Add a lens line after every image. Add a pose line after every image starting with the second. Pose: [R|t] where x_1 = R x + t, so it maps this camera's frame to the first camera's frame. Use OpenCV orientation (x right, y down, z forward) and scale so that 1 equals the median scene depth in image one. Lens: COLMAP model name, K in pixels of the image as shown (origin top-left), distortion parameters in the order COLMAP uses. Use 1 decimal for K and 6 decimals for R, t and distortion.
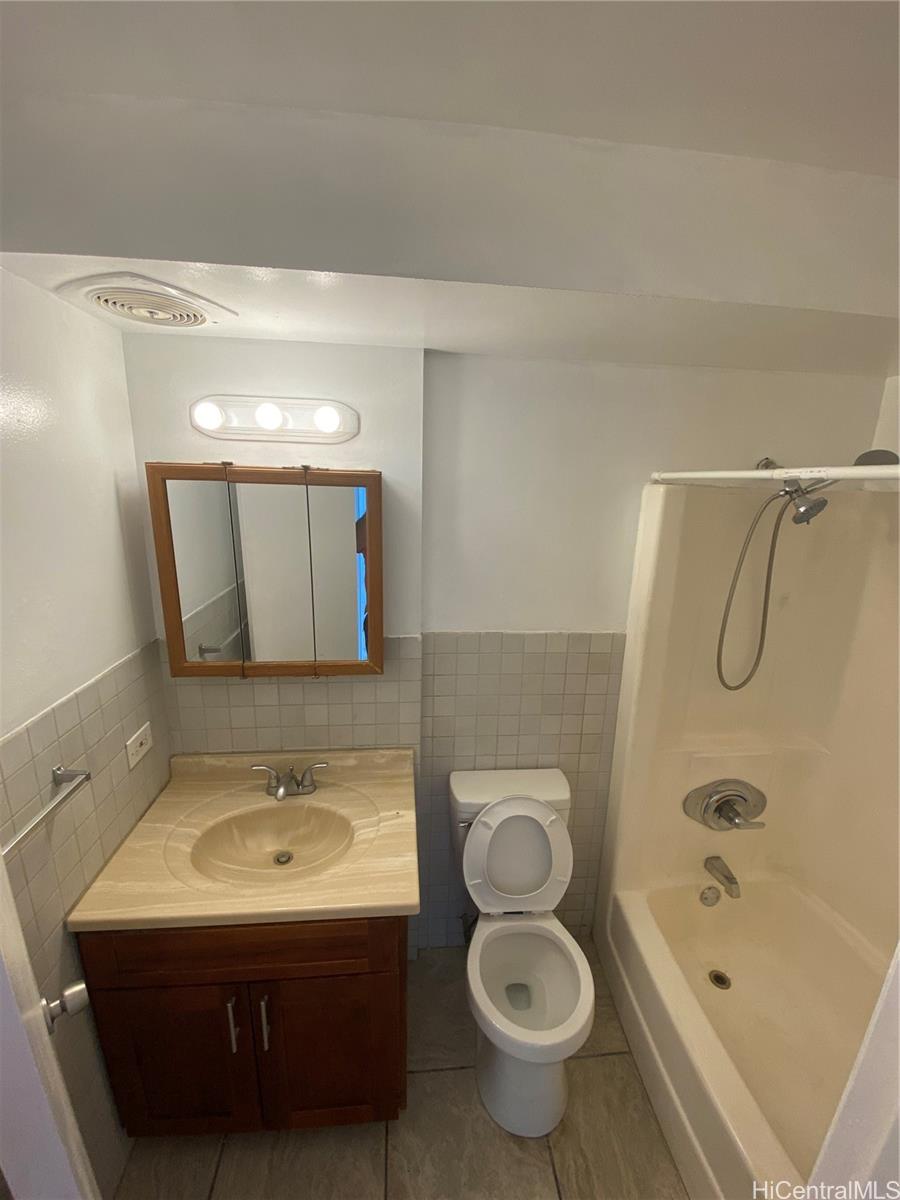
lens RADIAL K [[487.9, 0, 450.0], [0, 487.9, 600.0], [0, 0, 1]] dist [0.031668, -0.025894]
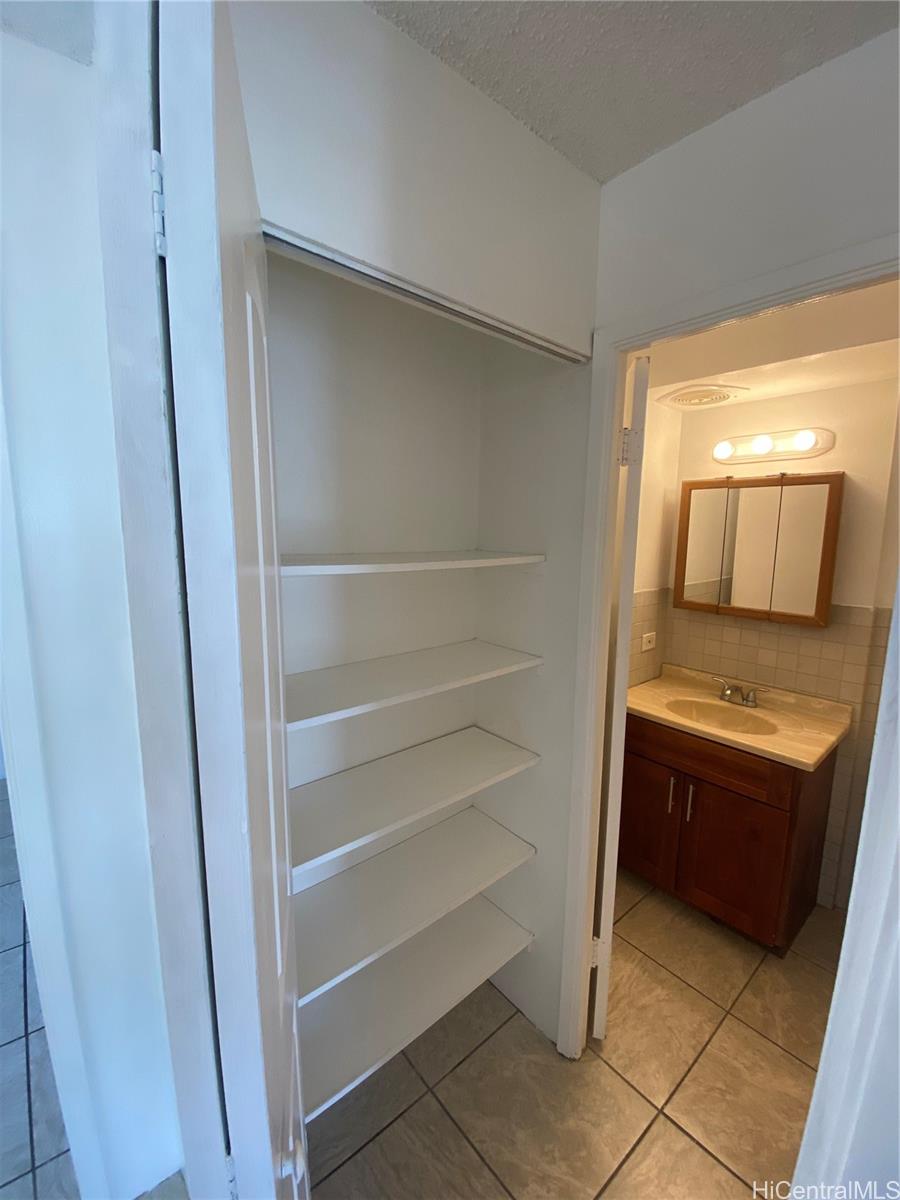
lens RADIAL K [[493.8, 0, 448.7], [0, 493.8, 593.8], [0, 0, 1]] dist [0.020528, -0.026900]
pose [[0.573440, 0.087126, -0.814602, 0.356151], [-0.200413, 0.979036, -0.036368, 0.320457], [0.794356, 0.184112, 0.578879, -0.575998]]
